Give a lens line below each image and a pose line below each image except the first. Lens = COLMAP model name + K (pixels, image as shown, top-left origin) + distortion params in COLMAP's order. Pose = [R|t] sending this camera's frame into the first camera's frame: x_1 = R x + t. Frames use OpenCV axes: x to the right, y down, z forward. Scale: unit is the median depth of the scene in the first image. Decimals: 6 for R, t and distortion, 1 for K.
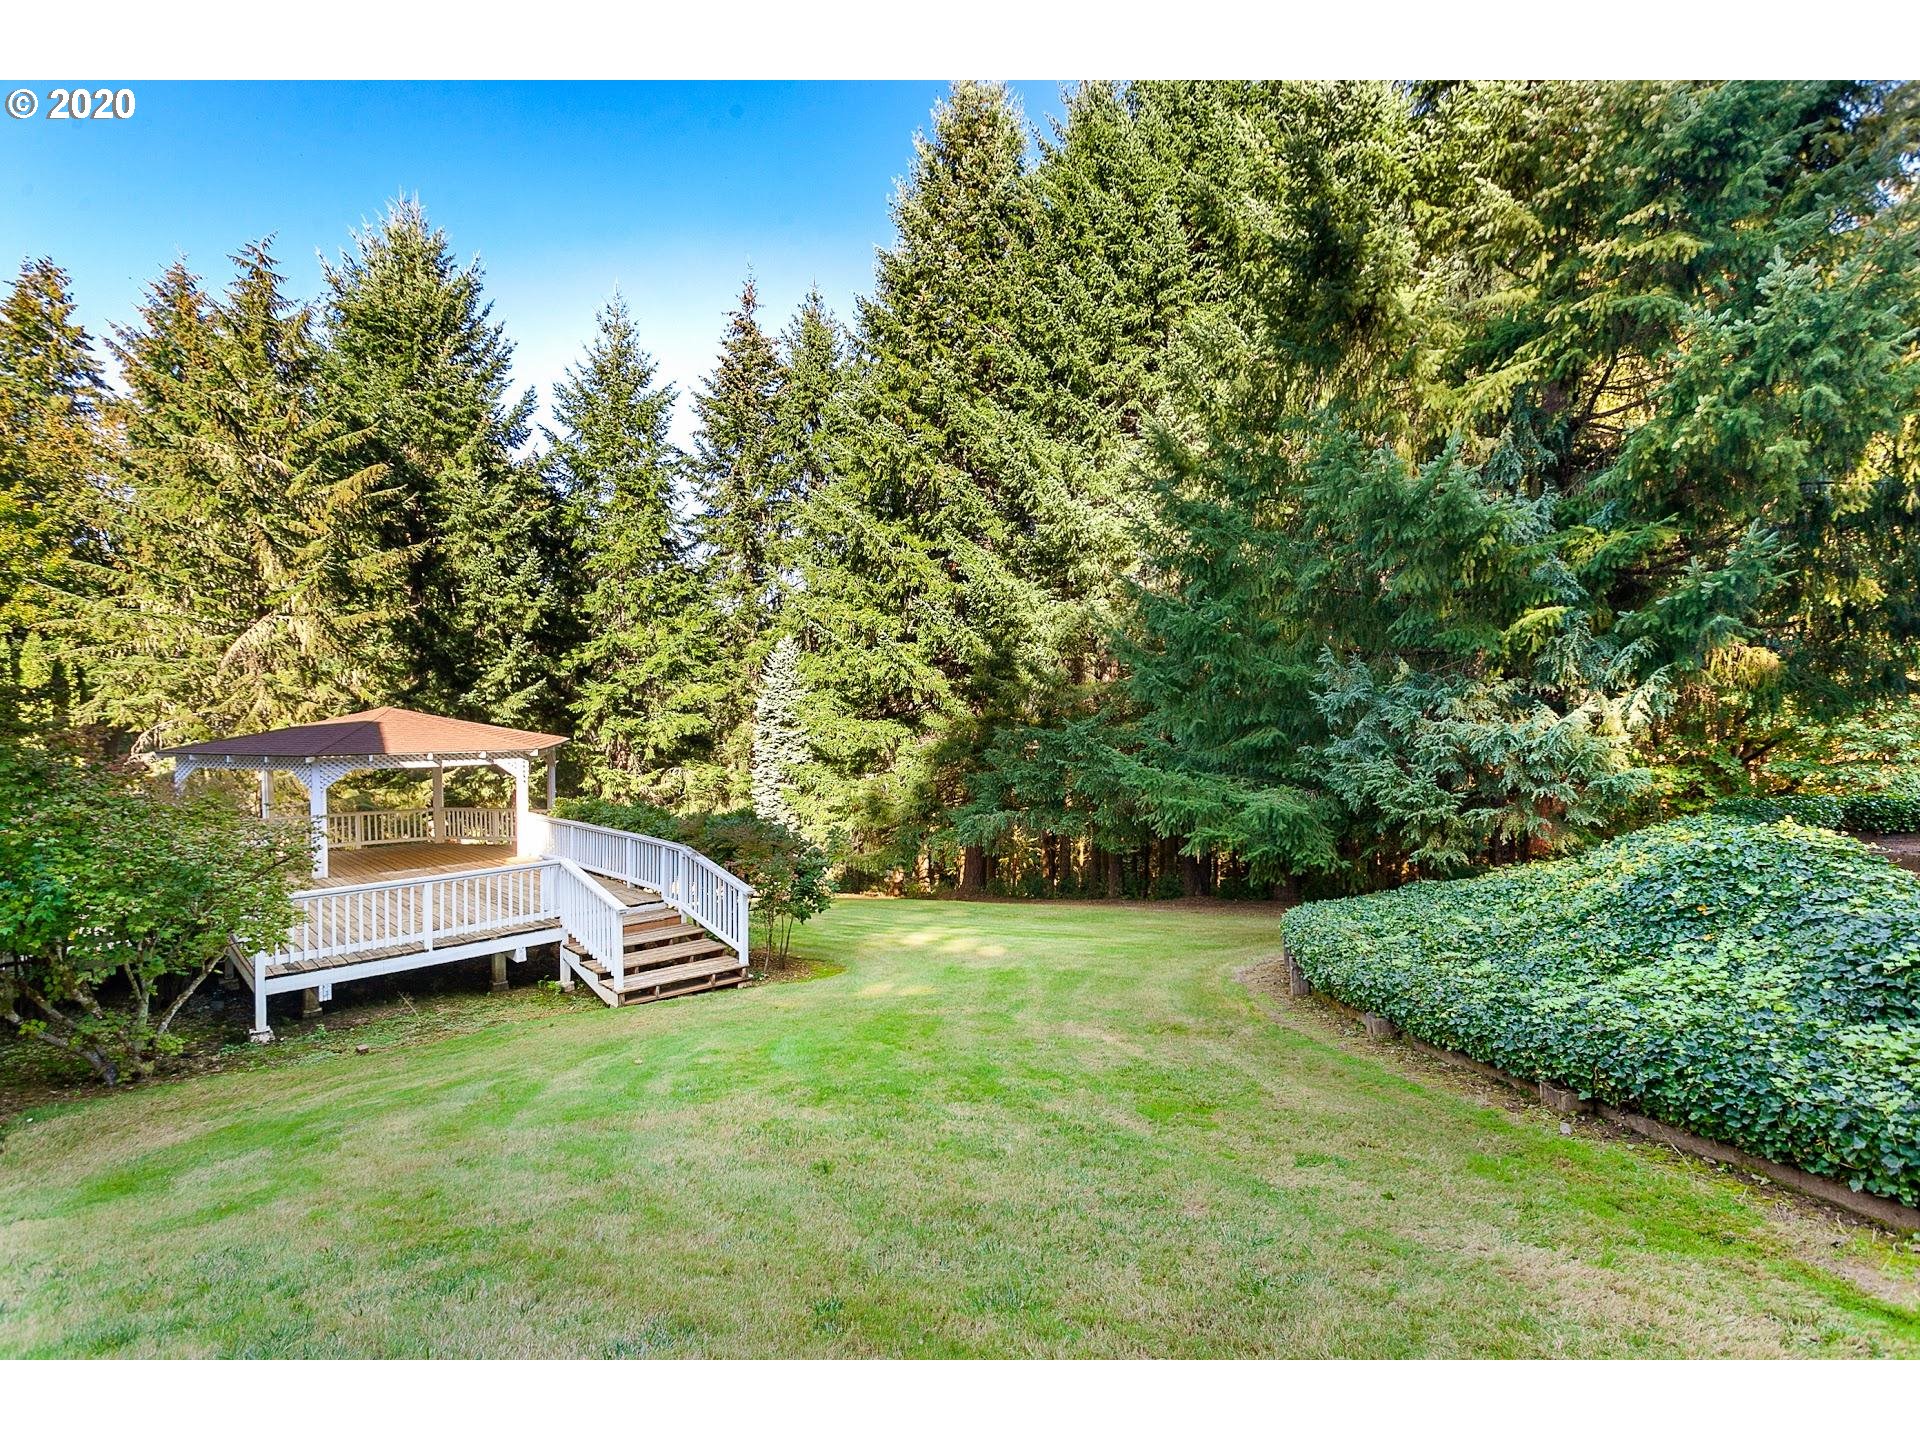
lens RADIAL K [[929.9, 0, 971.0], [0, 929.9, 725.8], [0, 0, 1]] dist [-0.017219, 0.005058]
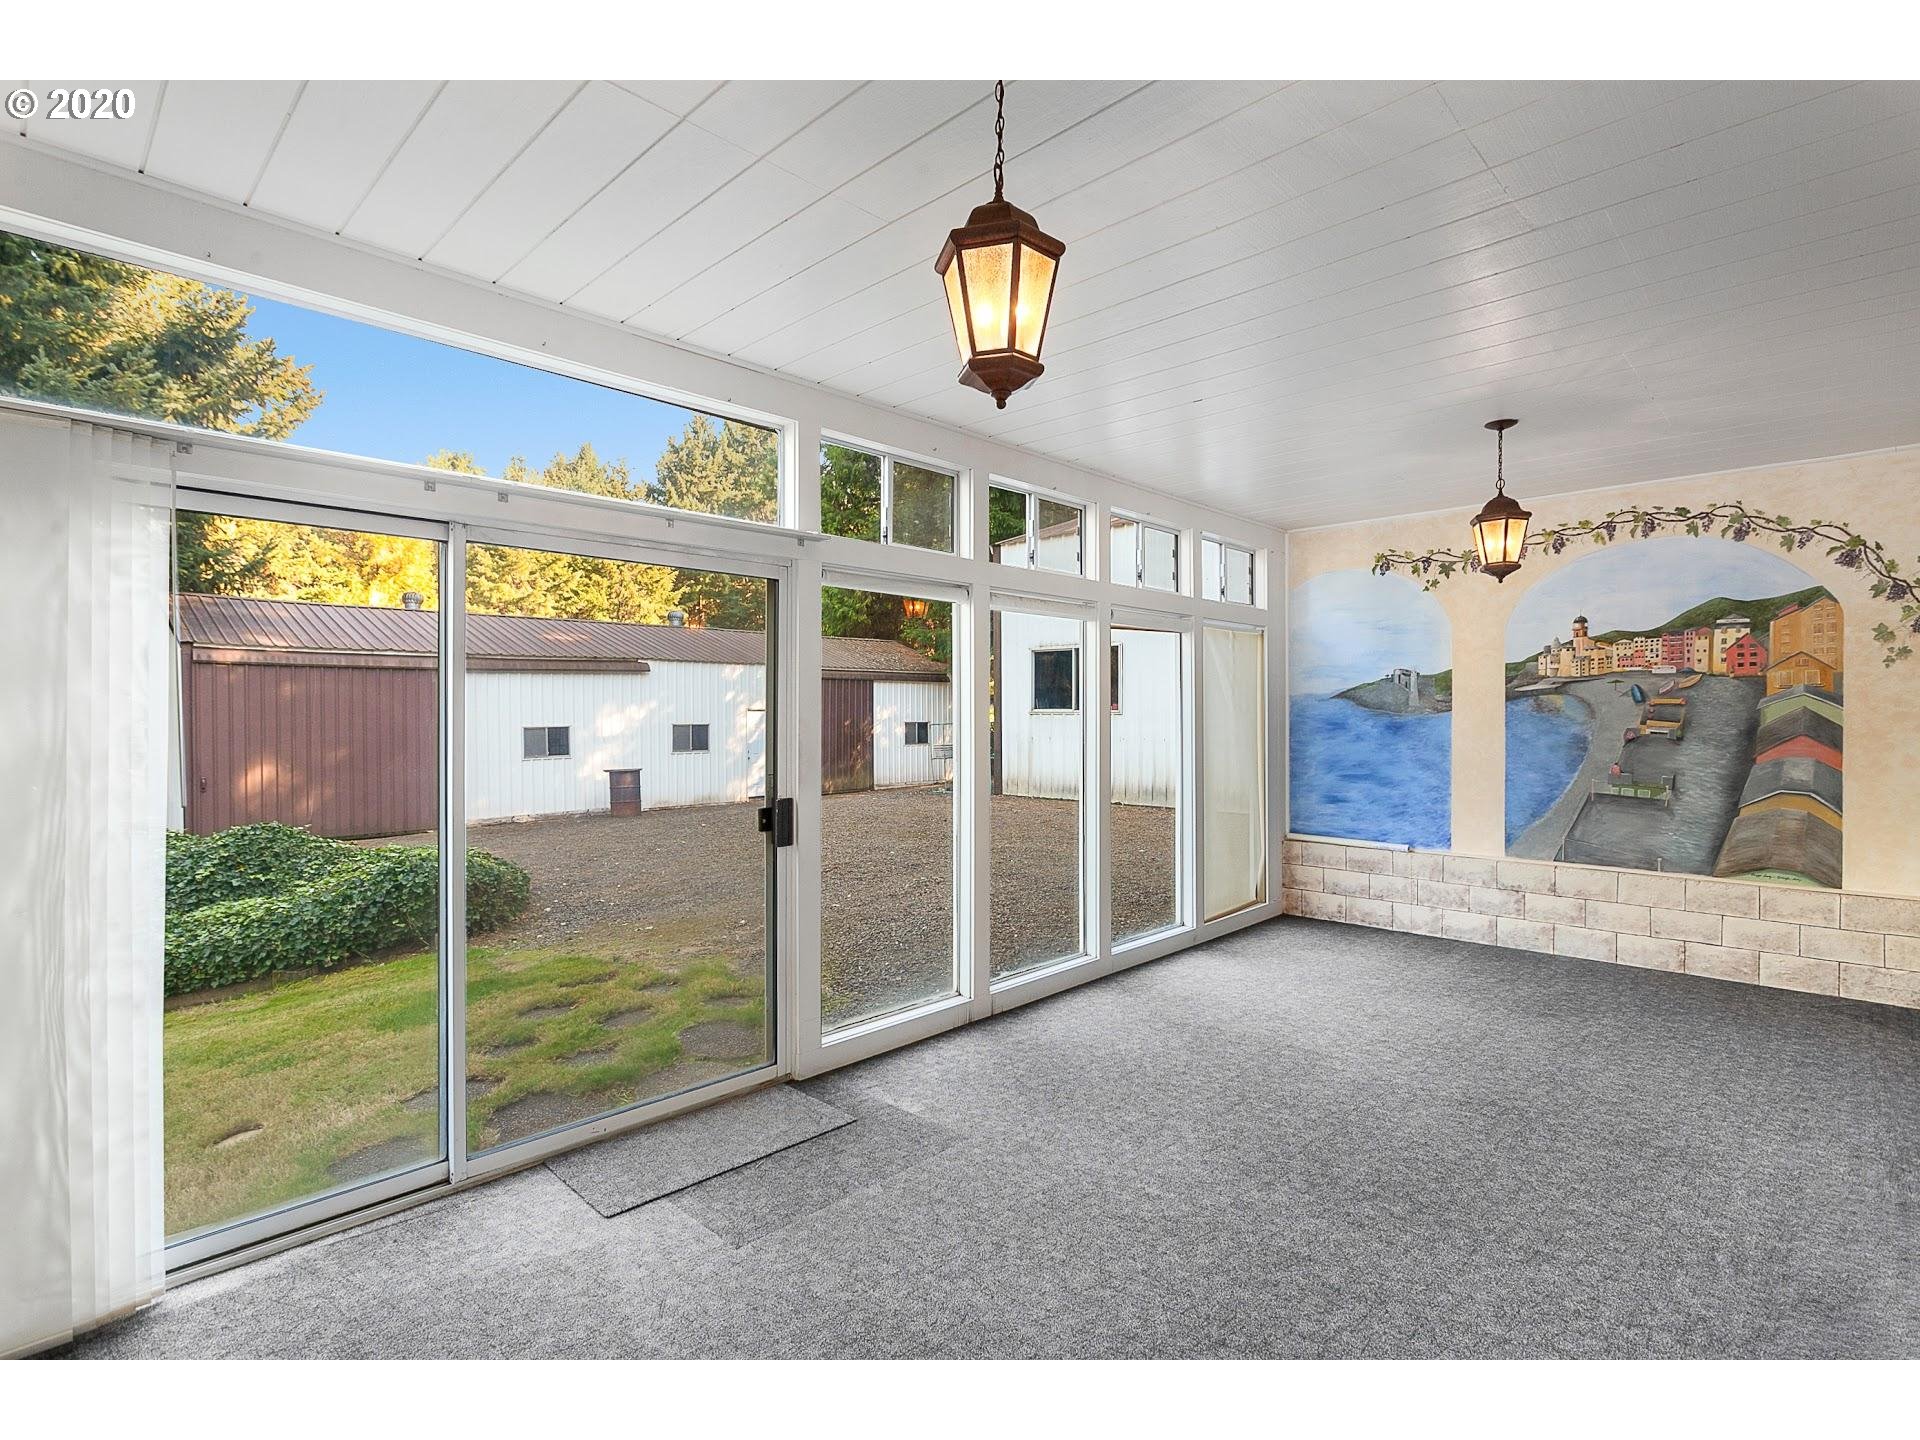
lens RADIAL K [[929.9, 0, 991.6], [0, 929.9, 726.9], [0, 0, 1]] dist [-0.017219, 0.005058]
pose [[-0.041064, -0.014158, 0.999056, -0.573454], [0.024160, 0.999593, 0.015159, -0.002429], [-0.998864, 0.024760, -0.040705, -0.300399]]
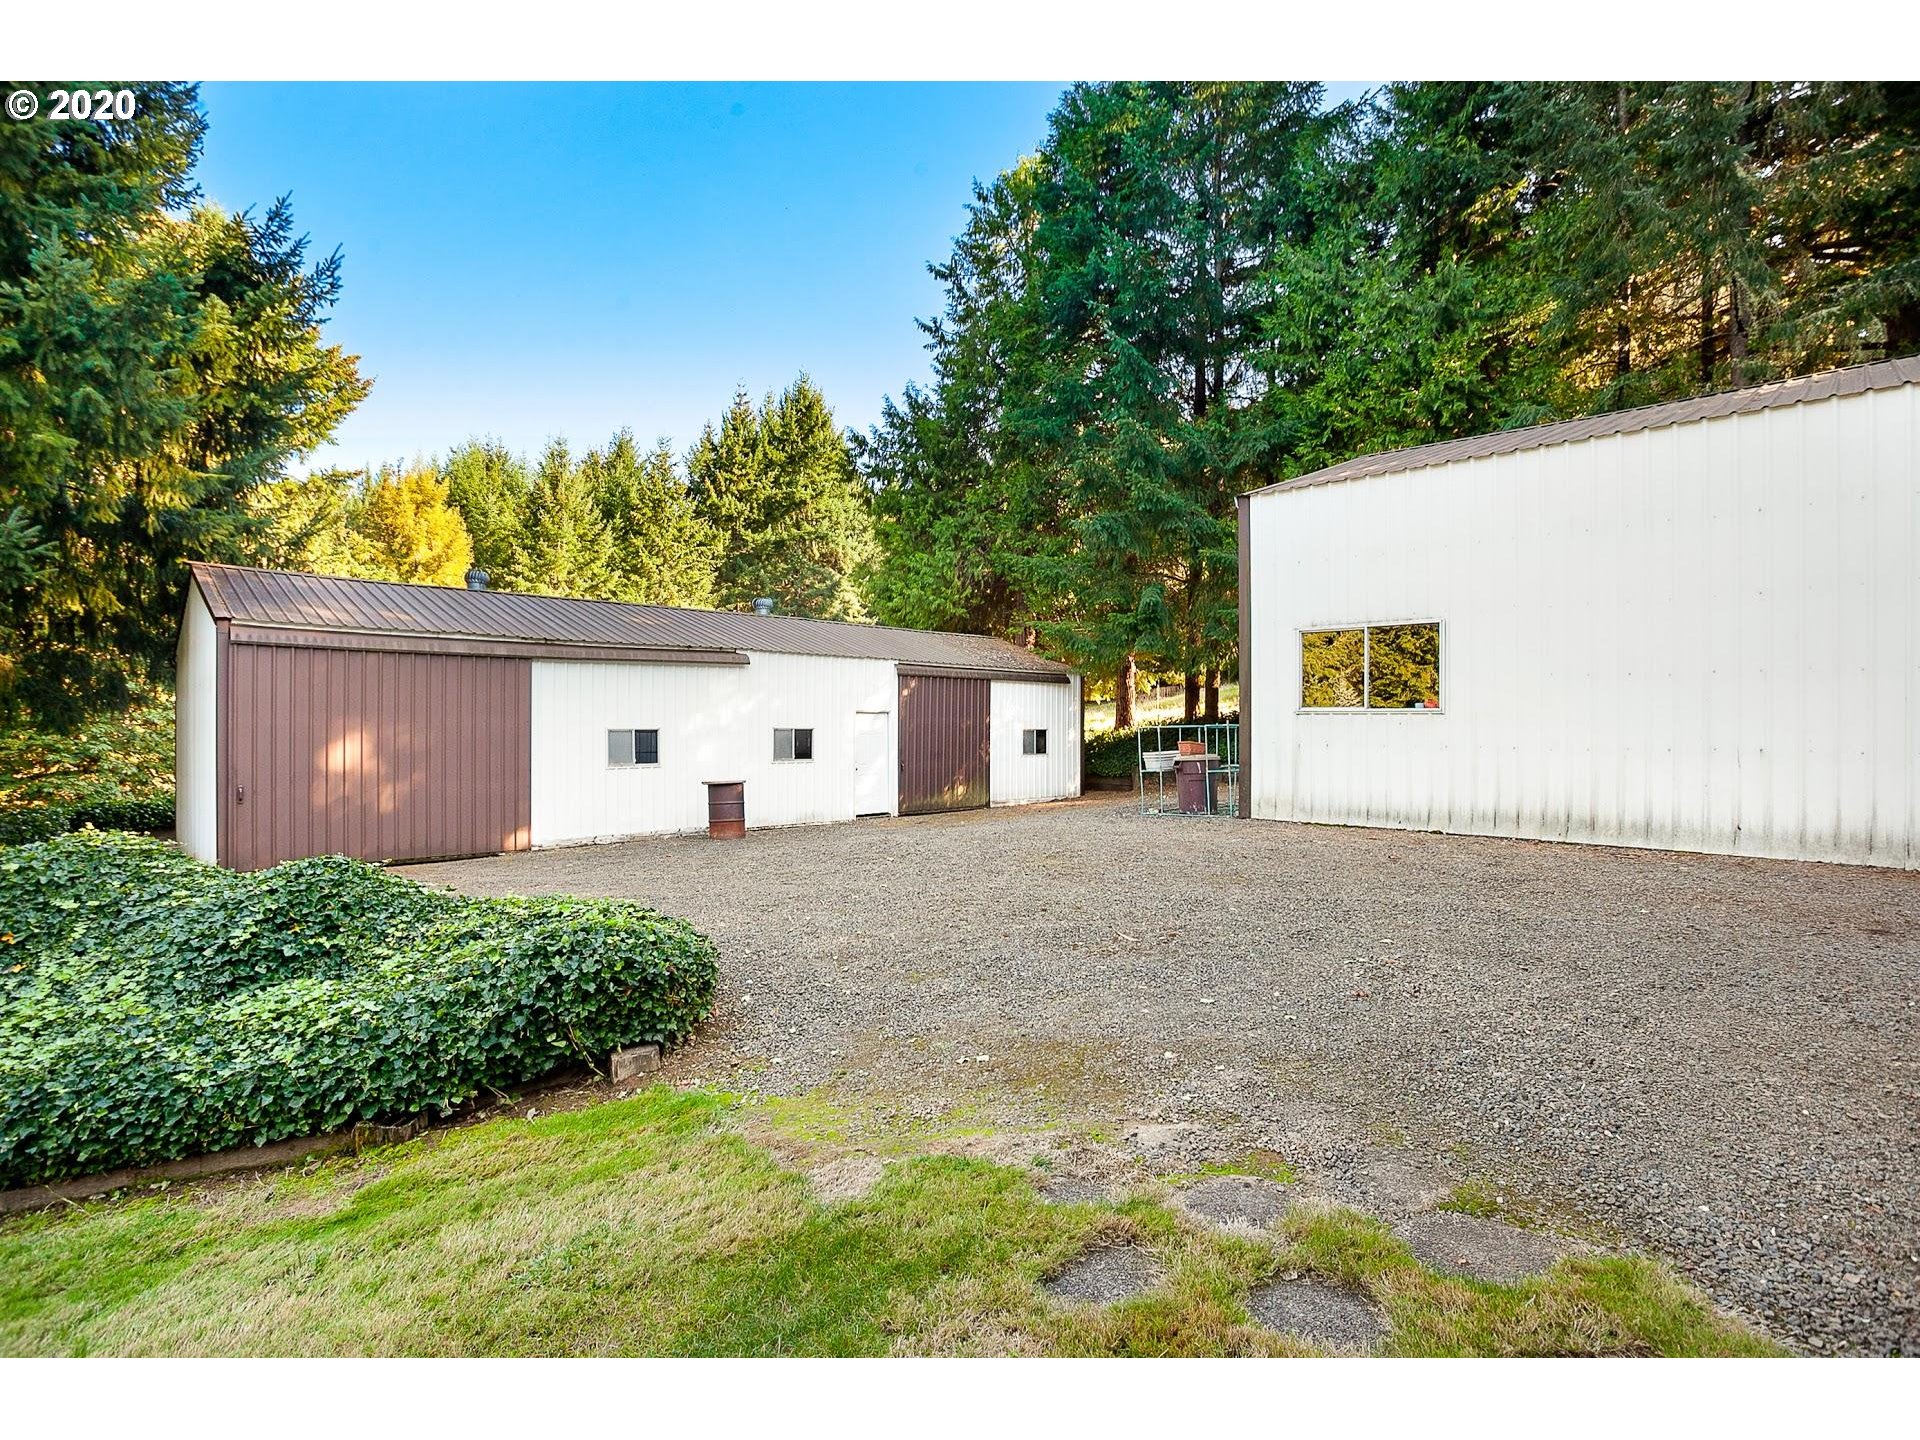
lens RADIAL K [[929.9, 0, 948.3], [0, 929.9, 719.7], [0, 0, 1]] dist [-0.017219, 0.005058]
pose [[0.009163, 0.006042, 0.999940, -0.079624], [0.016196, 0.999850, -0.006190, 0.011629], [-0.999827, 0.016251, 0.009064, 0.099474]]
